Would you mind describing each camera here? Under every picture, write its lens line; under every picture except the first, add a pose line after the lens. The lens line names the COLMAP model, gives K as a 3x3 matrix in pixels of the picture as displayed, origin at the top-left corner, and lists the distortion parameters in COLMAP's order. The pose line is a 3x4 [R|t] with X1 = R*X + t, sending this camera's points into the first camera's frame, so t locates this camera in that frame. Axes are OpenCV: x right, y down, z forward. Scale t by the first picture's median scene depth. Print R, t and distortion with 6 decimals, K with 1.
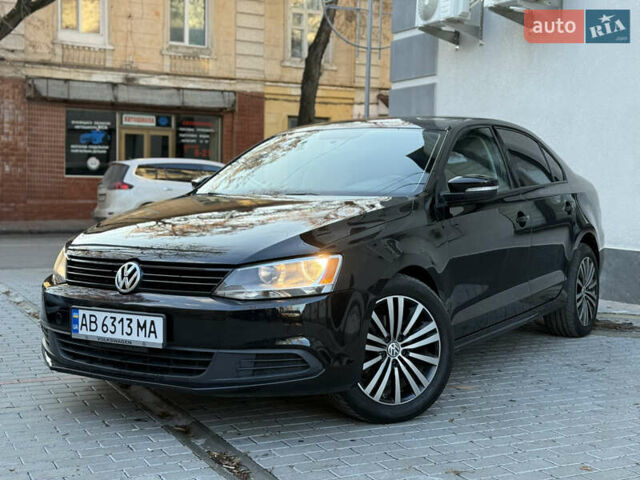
lens RADIAL K [[869.4, 0, 313.1], [0, 869.4, 251.3], [0, 0, 1]] dist [0.208939, -0.553178]
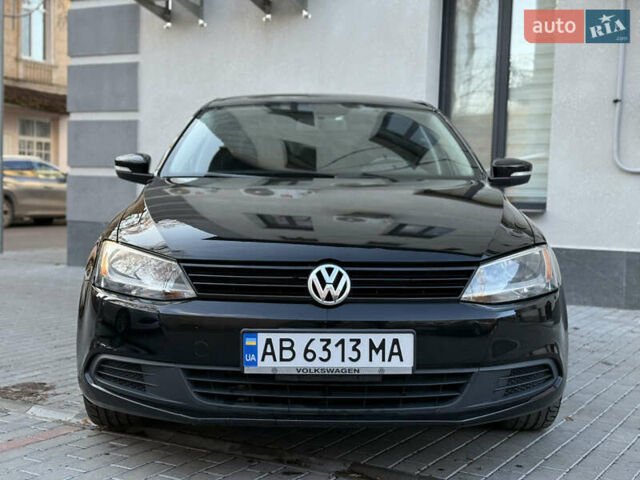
lens RADIAL K [[863.7, 0, 317.9], [0, 863.7, 267.0], [0, 0, 1]] dist [0.221321, -0.594444]
pose [[0.840934, -0.044797, 0.539280, -0.288751], [0.031575, 0.998932, 0.033743, -0.004916], [-0.540215, -0.011348, 0.841450, 0.180634]]
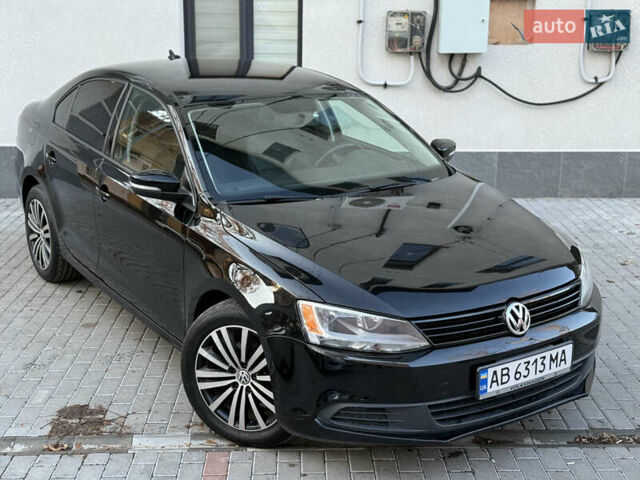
lens RADIAL K [[863.7, 0, 317.9], [0, 863.7, 267.0], [0, 0, 1]] dist [0.221321, -0.594444]
pose [[0.405962, -0.277258, 0.870817, -0.529689], [0.058038, 0.958767, 0.278204, -0.144332], [-0.912045, -0.062400, 0.405314, 0.381314]]
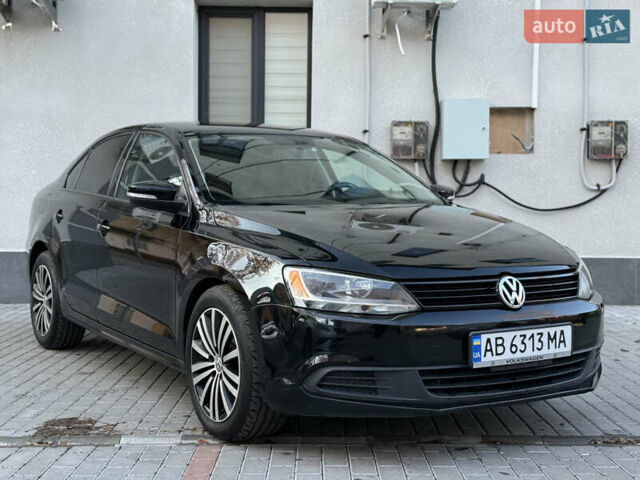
lens RADIAL K [[863.7, 0, 317.9], [0, 863.7, 267.0], [0, 0, 1]] dist [0.221321, -0.594444]
pose [[0.430264, -0.072496, 0.899788, -0.537720], [0.061195, 0.996819, 0.051051, -0.027368], [-0.900627, 0.033097, 0.433331, 0.365403]]
